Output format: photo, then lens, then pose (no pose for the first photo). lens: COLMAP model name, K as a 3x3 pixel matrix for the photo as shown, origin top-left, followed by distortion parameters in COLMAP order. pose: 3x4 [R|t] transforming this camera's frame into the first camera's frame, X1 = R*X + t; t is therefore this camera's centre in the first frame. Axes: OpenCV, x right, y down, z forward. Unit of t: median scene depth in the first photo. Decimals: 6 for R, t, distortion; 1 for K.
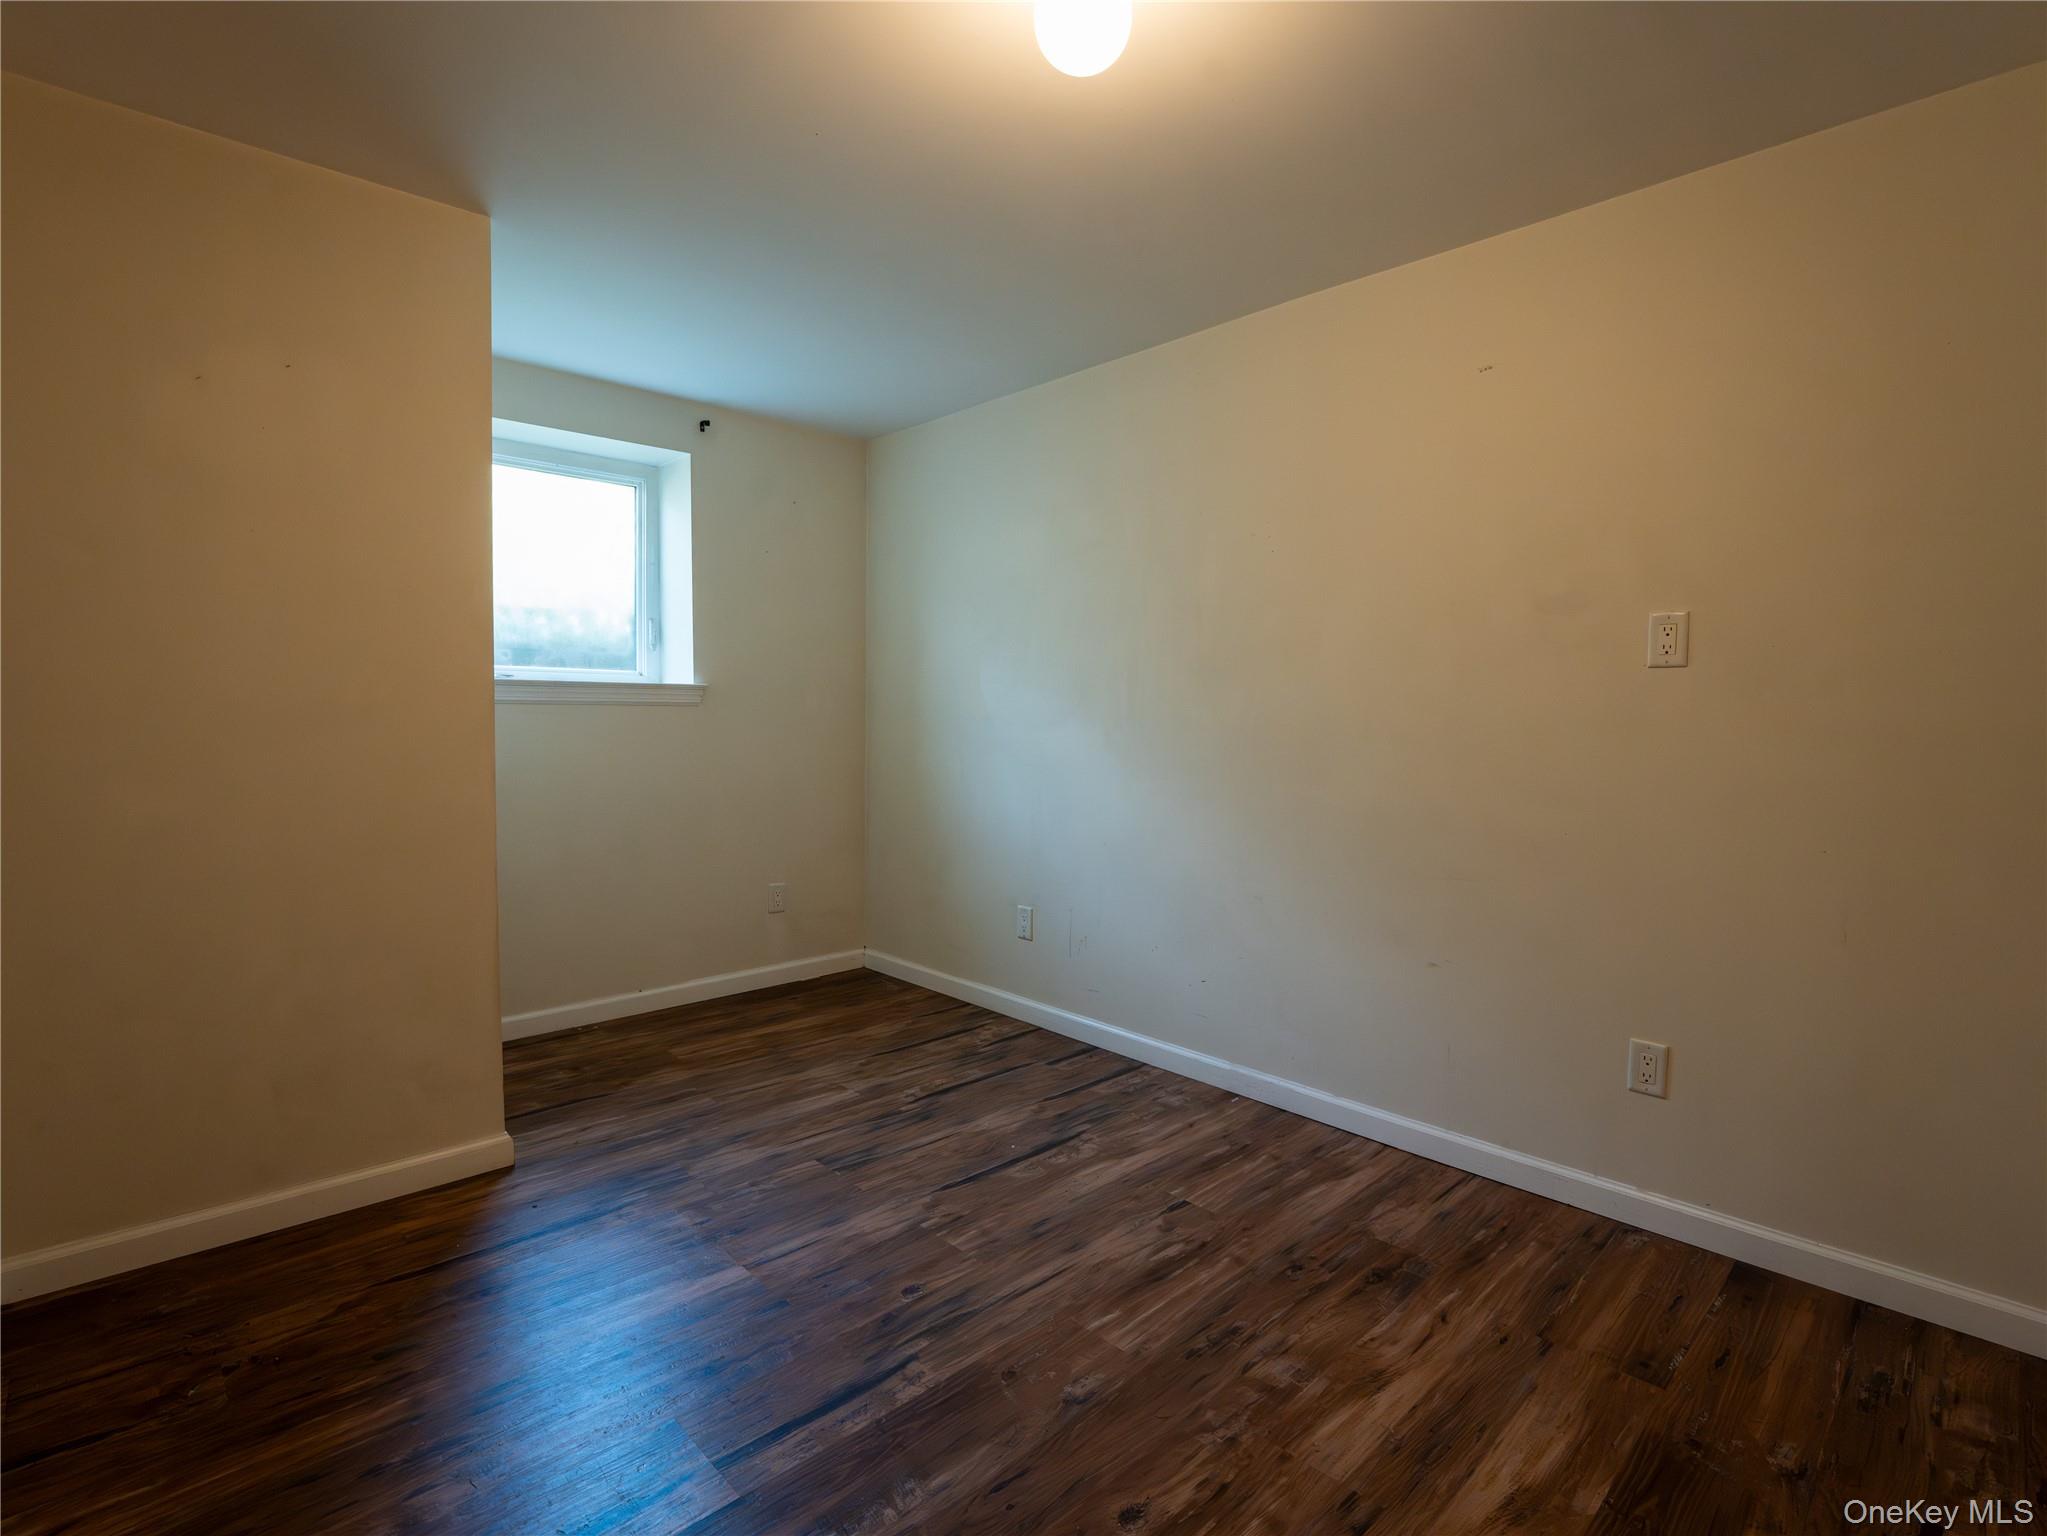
lens RADIAL K [[963.8, 0, 1017.2], [0, 963.8, 773.2], [0, 0, 1]] dist [-0.002454, -0.000510]
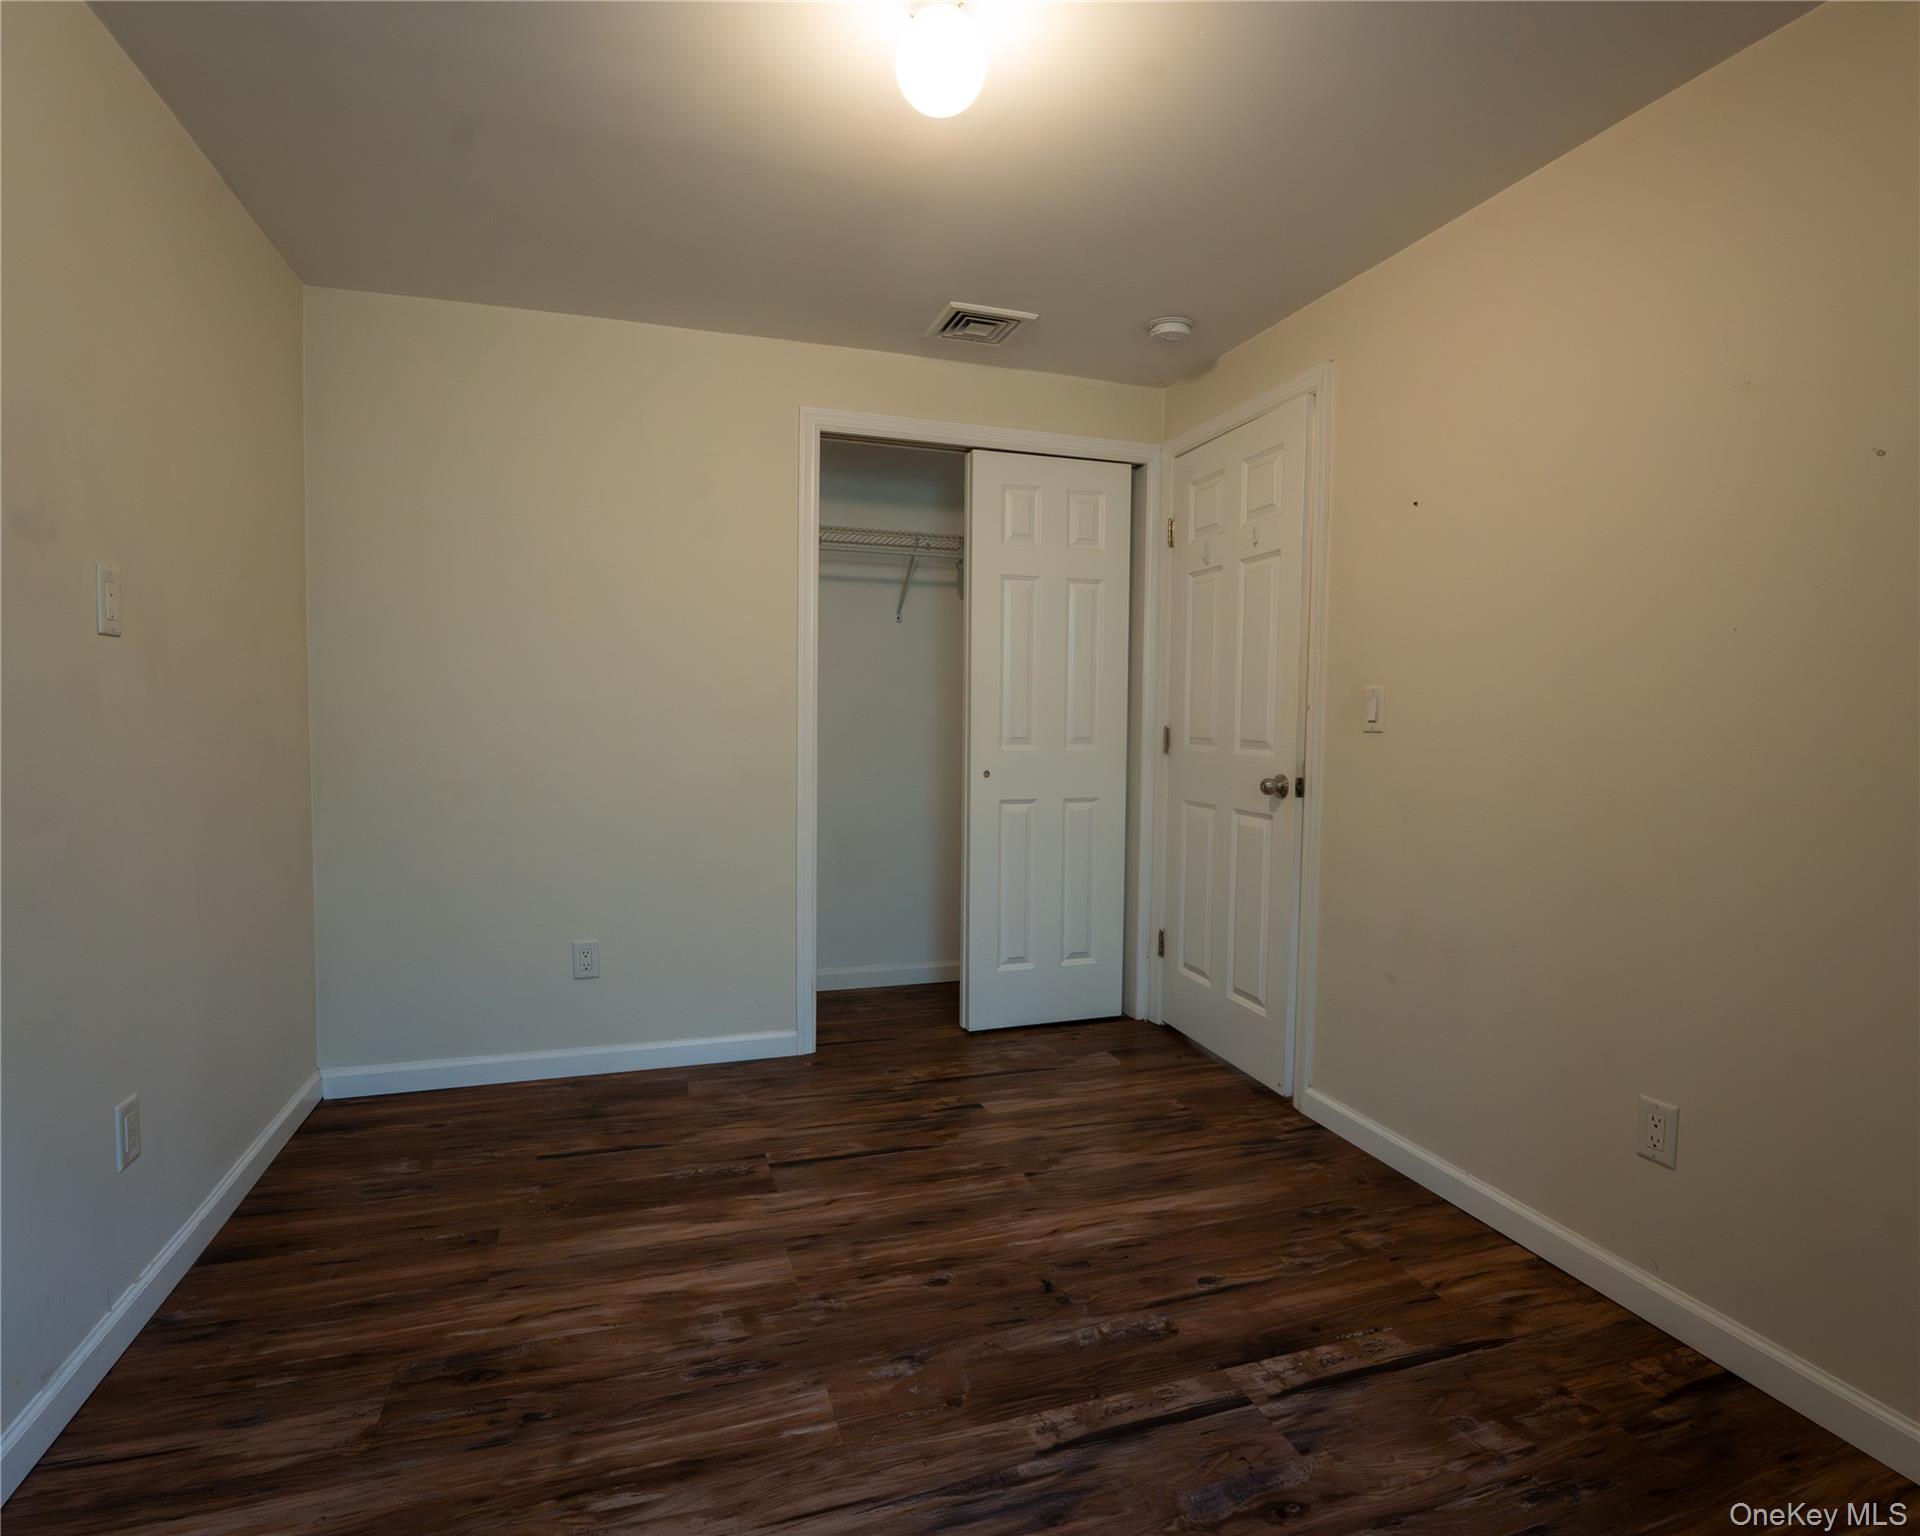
lens RADIAL K [[984.0, 0, 957.7], [0, 984.0, 770.2], [0, 0, 1]] dist [-0.002713, -0.000176]
pose [[-0.901140, -0.046842, 0.430990, -0.404265], [0.003452, 0.993339, 0.115179, -0.112645], [-0.433514, 0.105280, -0.894976, 1.809701]]
